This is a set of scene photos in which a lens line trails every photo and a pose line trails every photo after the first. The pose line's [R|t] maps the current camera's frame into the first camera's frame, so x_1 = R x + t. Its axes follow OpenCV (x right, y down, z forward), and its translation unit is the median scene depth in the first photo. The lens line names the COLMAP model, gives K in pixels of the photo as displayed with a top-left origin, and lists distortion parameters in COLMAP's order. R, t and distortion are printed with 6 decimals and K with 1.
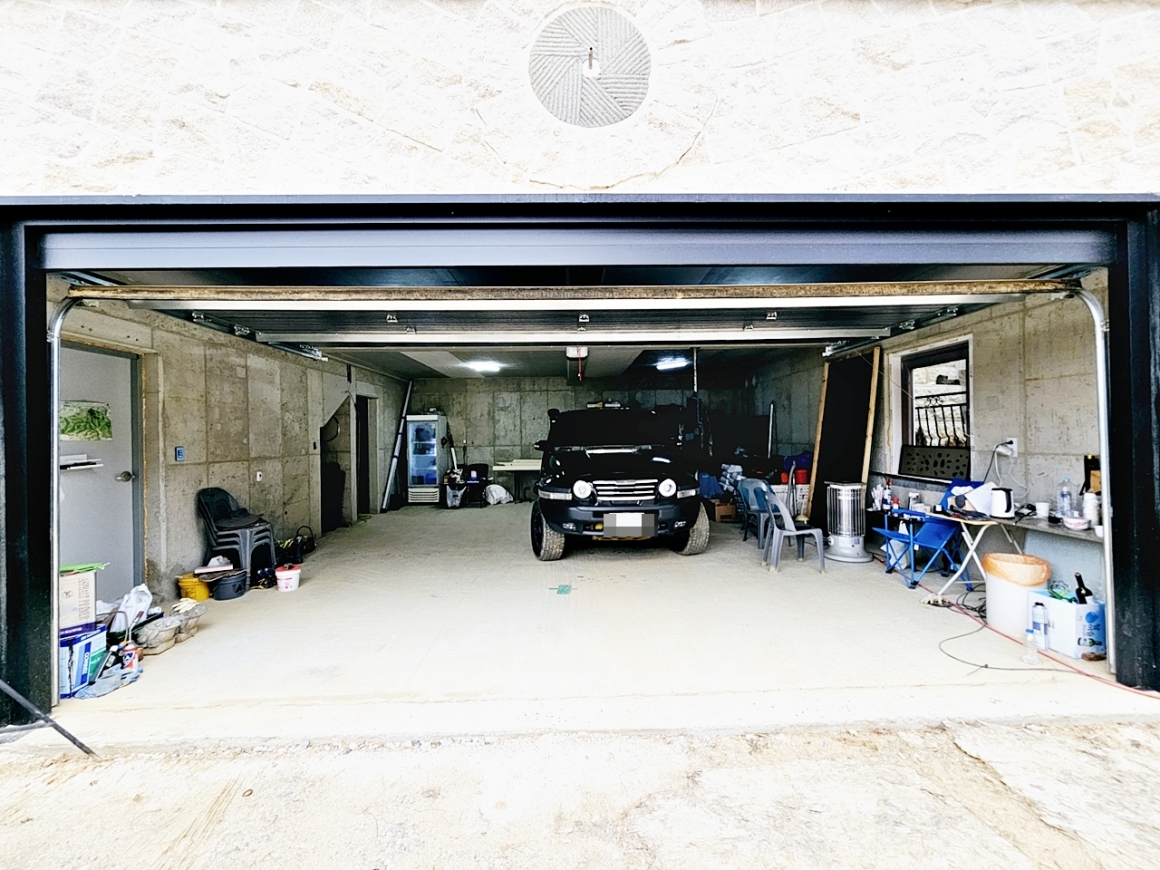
lens RADIAL K [[476.2, 0, 580.0], [0, 476.2, 435.0], [0, 0, 1]] dist [-0.002365, -0.000718]
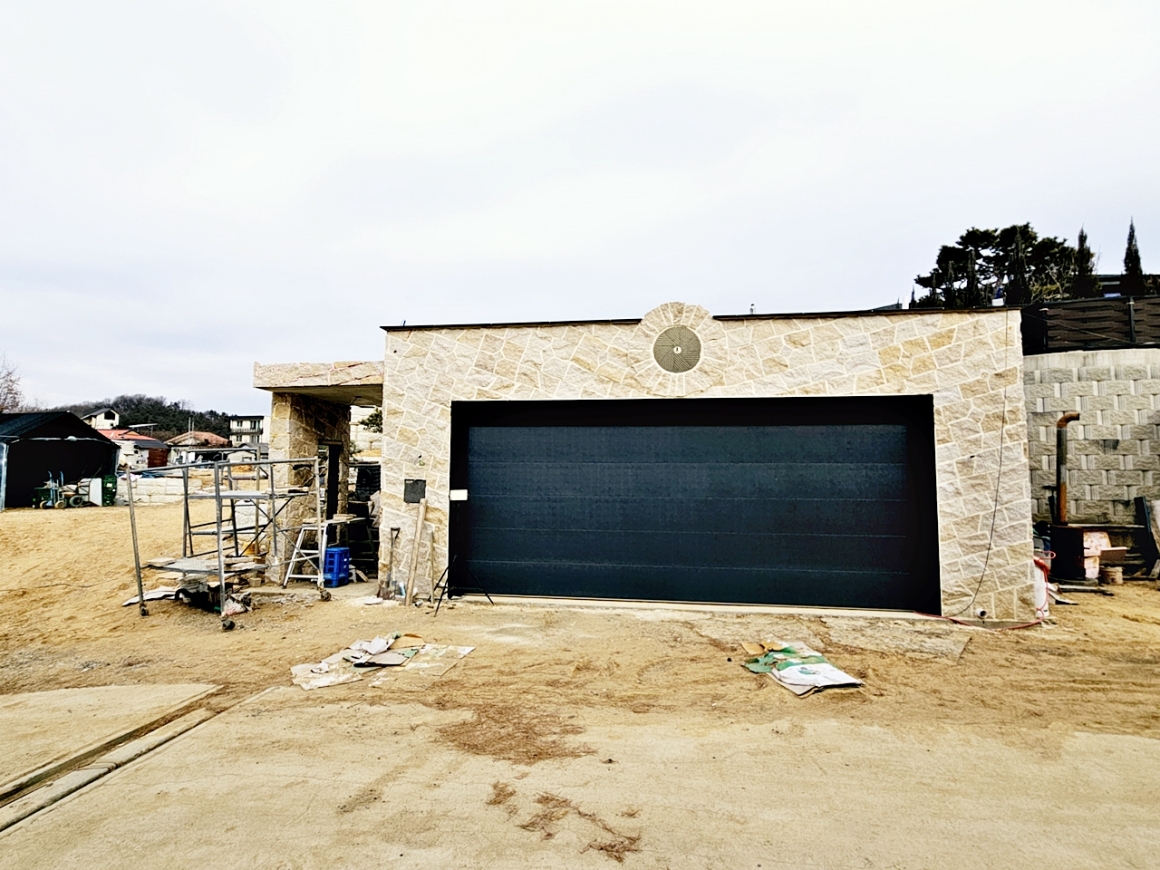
lens RADIAL K [[575.7, 0, 580.0], [0, 575.7, 435.0], [0, 0, 1]] dist [-0.002399, 0.002374]
pose [[0.985144, 0.009548, -0.171464, 0.020452], [-0.021116, 0.997611, -0.065771, -0.045339], [0.170427, 0.068415, 0.982992, -1.043231]]
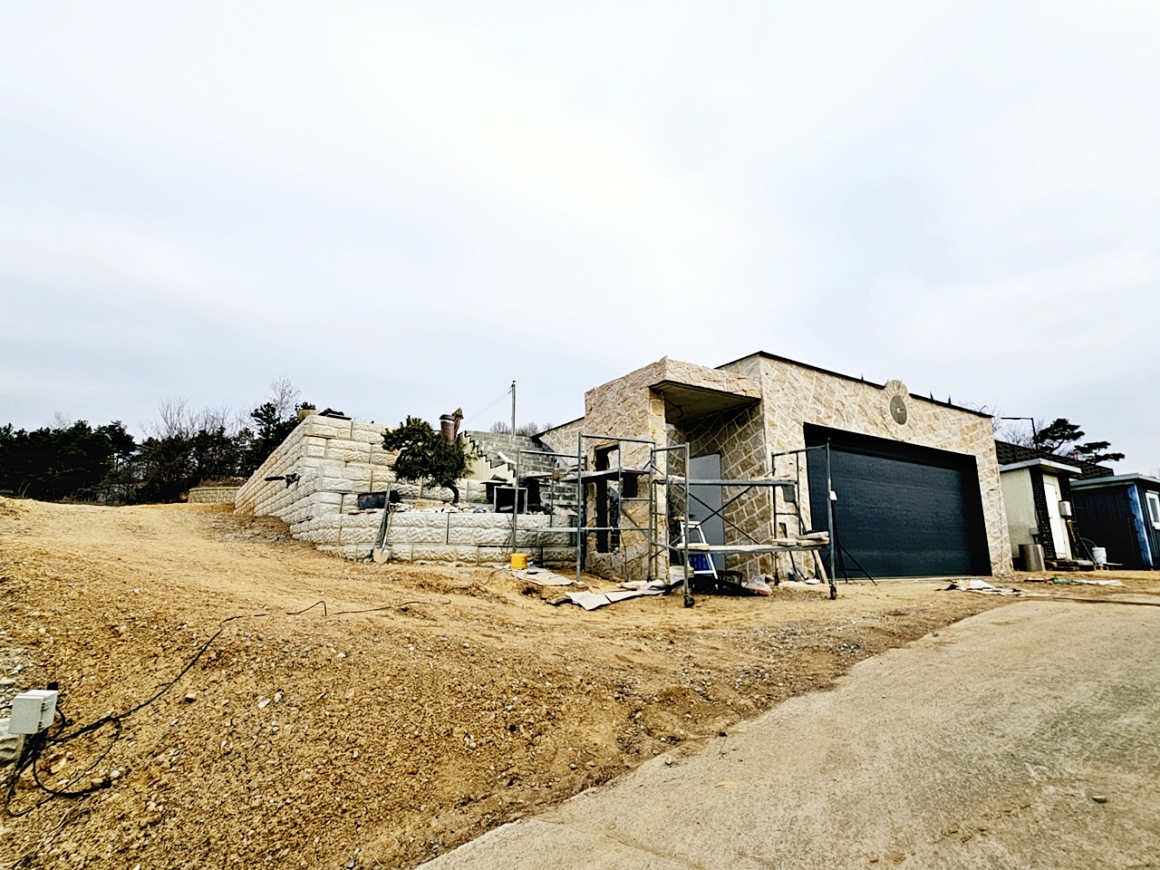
lens RADIAL K [[575.7, 0, 580.0], [0, 575.7, 435.0], [0, 0, 1]] dist [-0.002399, 0.002374]
pose [[0.856735, 0.124101, 0.500603, -2.280247], [-0.016935, 0.976865, -0.213186, 0.247457], [-0.515478, 0.174166, 0.839016, -0.802919]]
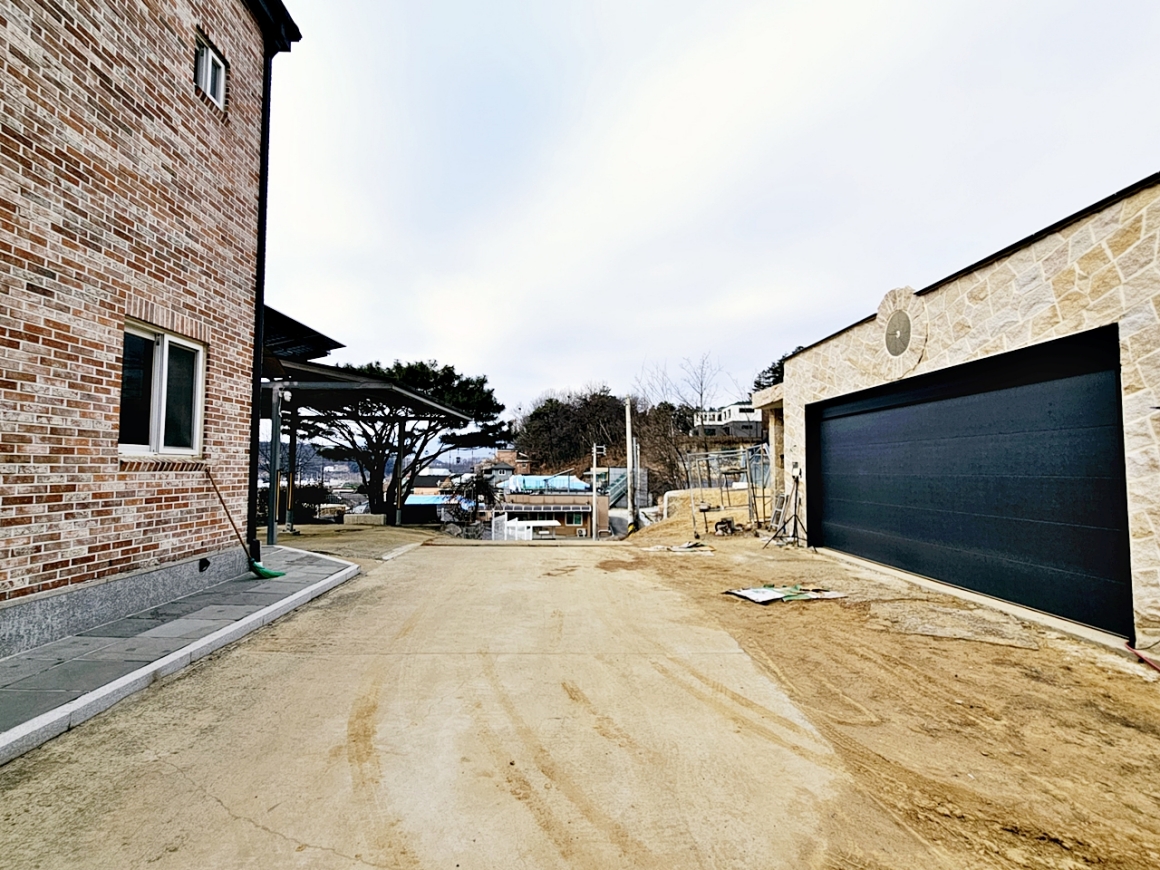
lens RADIAL K [[575.7, 0, 580.0], [0, 575.7, 435.0], [0, 0, 1]] dist [-0.002399, 0.002374]
pose [[0.008987, -0.043197, -0.999026, 1.598738], [-0.006393, 0.999044, -0.043255, -0.019575], [0.999939, 0.006775, 0.008702, -0.413440]]
